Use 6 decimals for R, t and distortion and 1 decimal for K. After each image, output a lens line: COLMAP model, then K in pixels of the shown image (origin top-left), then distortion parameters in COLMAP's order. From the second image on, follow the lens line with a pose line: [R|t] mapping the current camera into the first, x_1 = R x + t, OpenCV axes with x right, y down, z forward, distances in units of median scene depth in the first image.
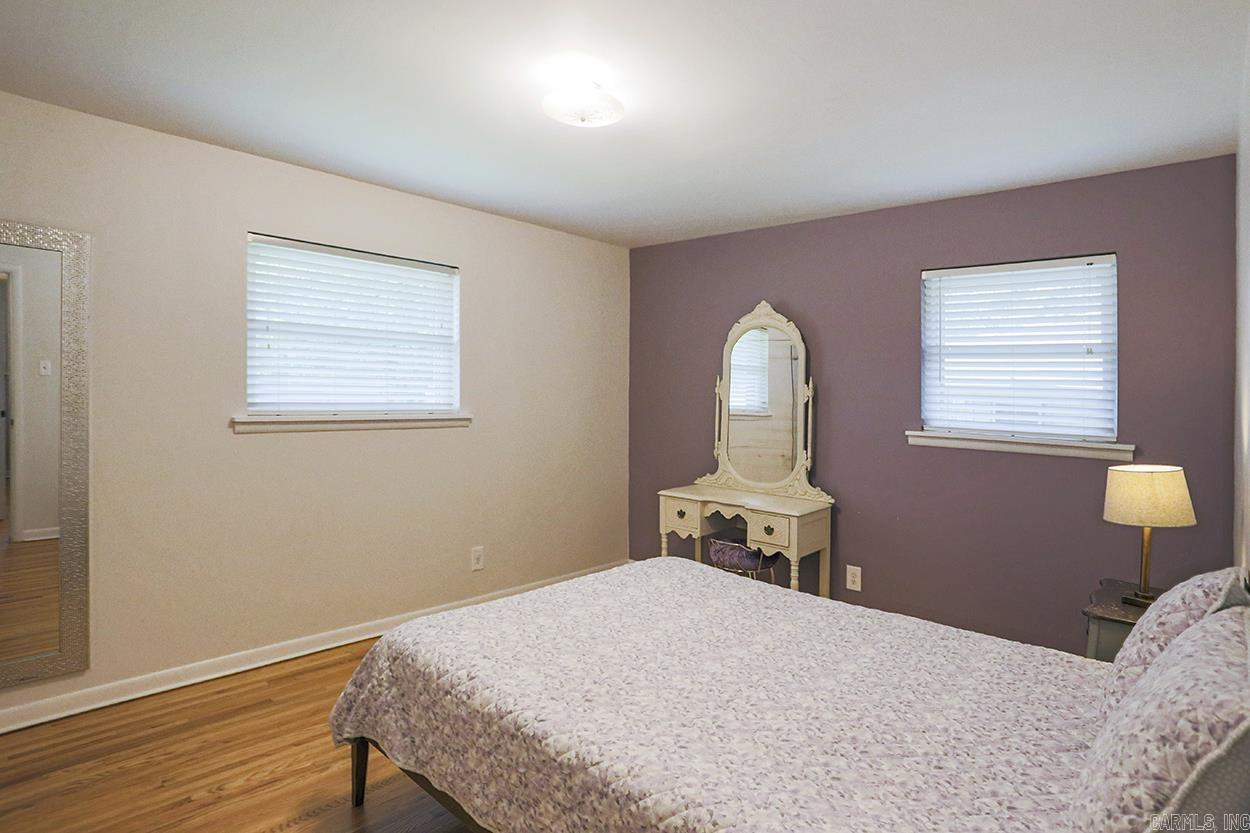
lens RADIAL K [[651.3, 0, 618.8], [0, 651.3, 416.1], [0, 0, 1]] dist [-0.060388, 0.000269]
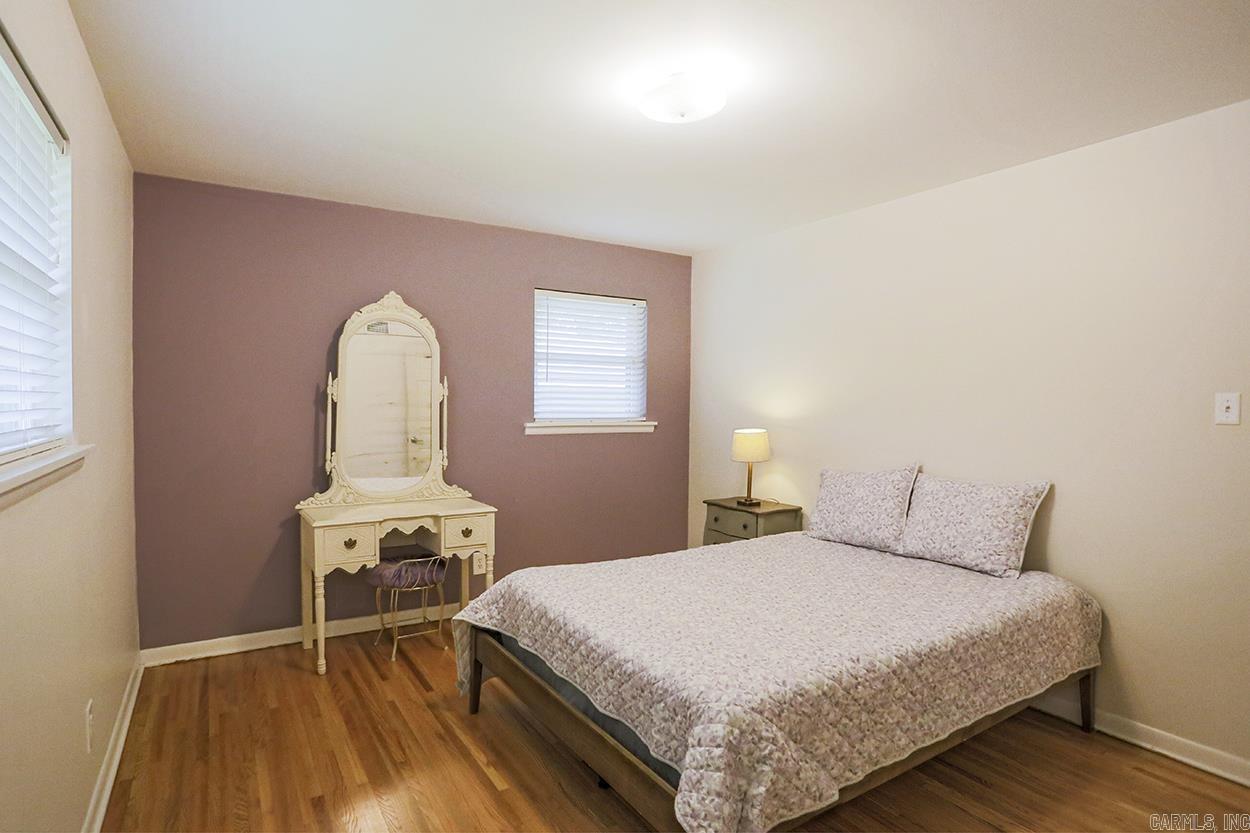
lens RADIAL K [[651.3, 0, 618.8], [0, 651.3, 416.1], [0, 0, 1]] dist [-0.060388, 0.000269]
pose [[0.275977, -0.048640, 0.959933, -0.587756], [0.039441, 0.998451, 0.039252, -0.027077], [-0.960355, 0.027028, 0.277468, 0.465071]]
